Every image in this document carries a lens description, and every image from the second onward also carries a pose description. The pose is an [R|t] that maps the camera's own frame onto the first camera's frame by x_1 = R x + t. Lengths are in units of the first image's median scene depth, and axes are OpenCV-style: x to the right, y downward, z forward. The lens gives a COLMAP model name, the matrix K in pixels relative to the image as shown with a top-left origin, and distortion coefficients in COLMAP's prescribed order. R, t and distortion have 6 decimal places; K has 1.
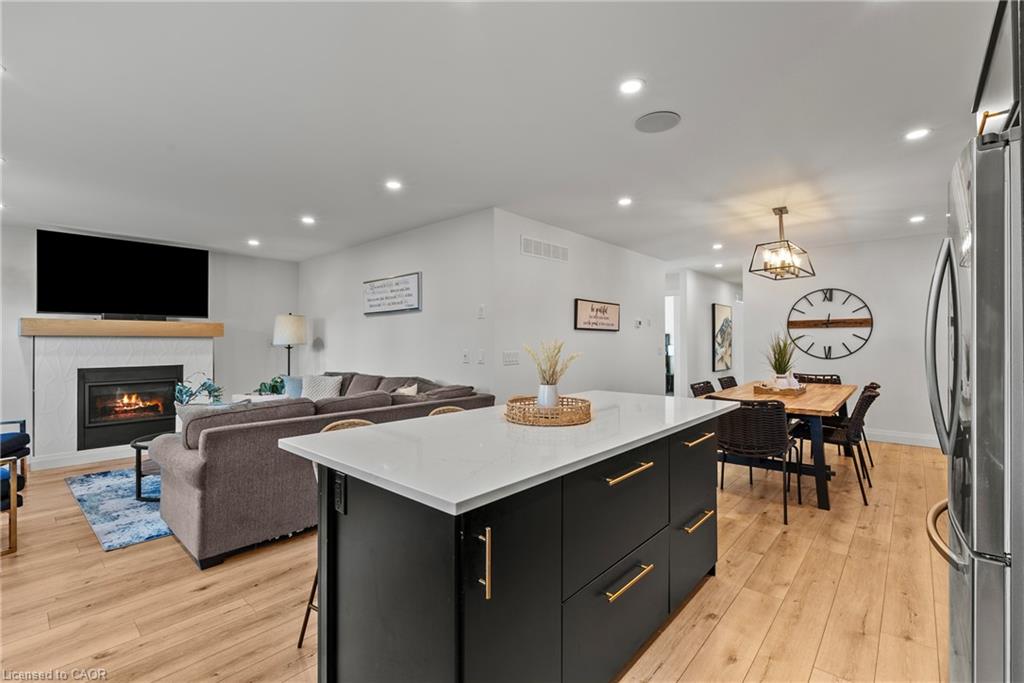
lens RADIAL K [[451.2, 0, 517.8], [0, 451.2, 344.4], [0, 0, 1]] dist [-0.001465, -0.000522]
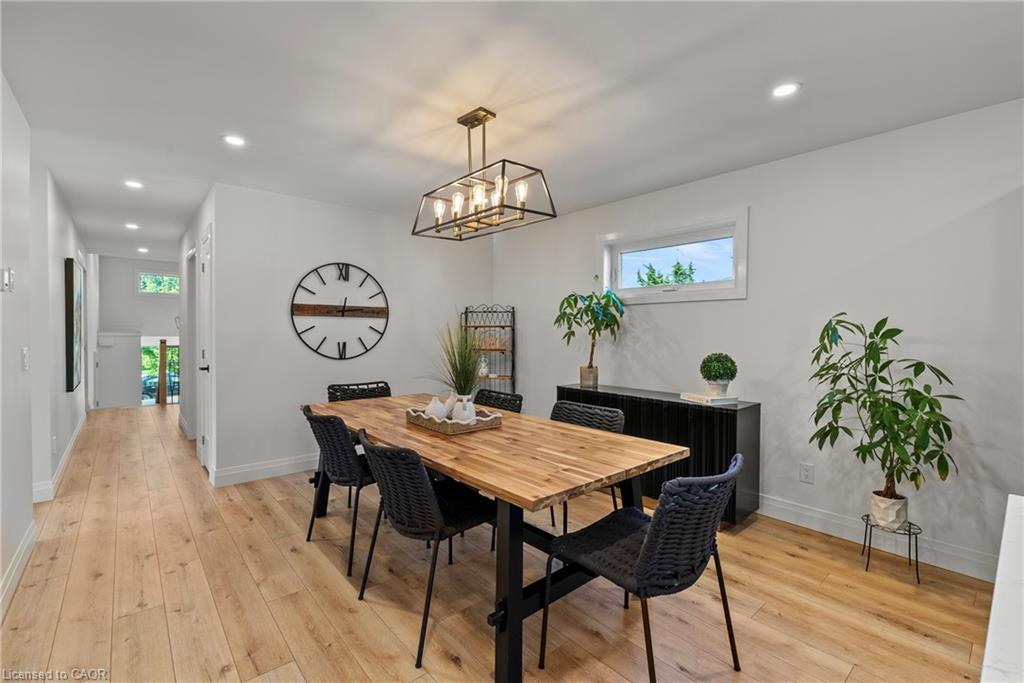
lens RADIAL K [[451.2, 0, 515.0], [0, 451.2, 337.0], [0, 0, 1]] dist [-0.001465, -0.000522]
pose [[0.142877, -0.008180, 0.989707, 0.004583], [-0.002448, 0.999960, 0.008618, -0.011212], [-0.989737, -0.003654, 0.142851, 0.622191]]
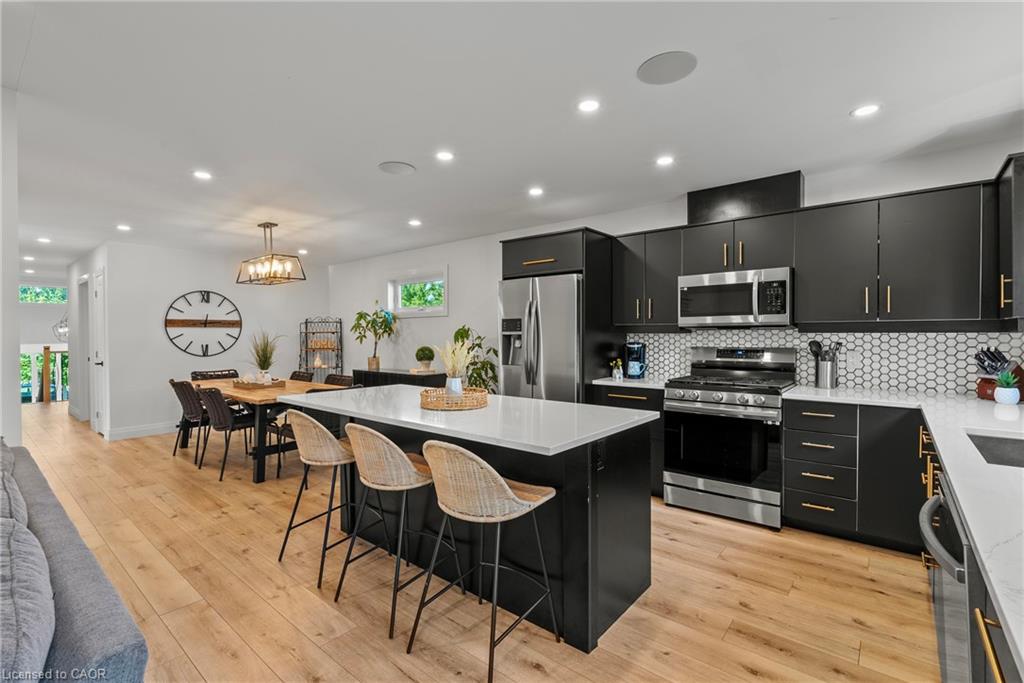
lens RADIAL K [[451.2, 0, 519.6], [0, 451.2, 339.3], [0, 0, 1]] dist [-0.001465, -0.000522]
pose [[-0.039774, -0.007580, 0.999180, -0.415429], [0.010929, 0.999908, 0.008020, -0.008896], [-0.999149, 0.011239, -0.039688, 0.297097]]
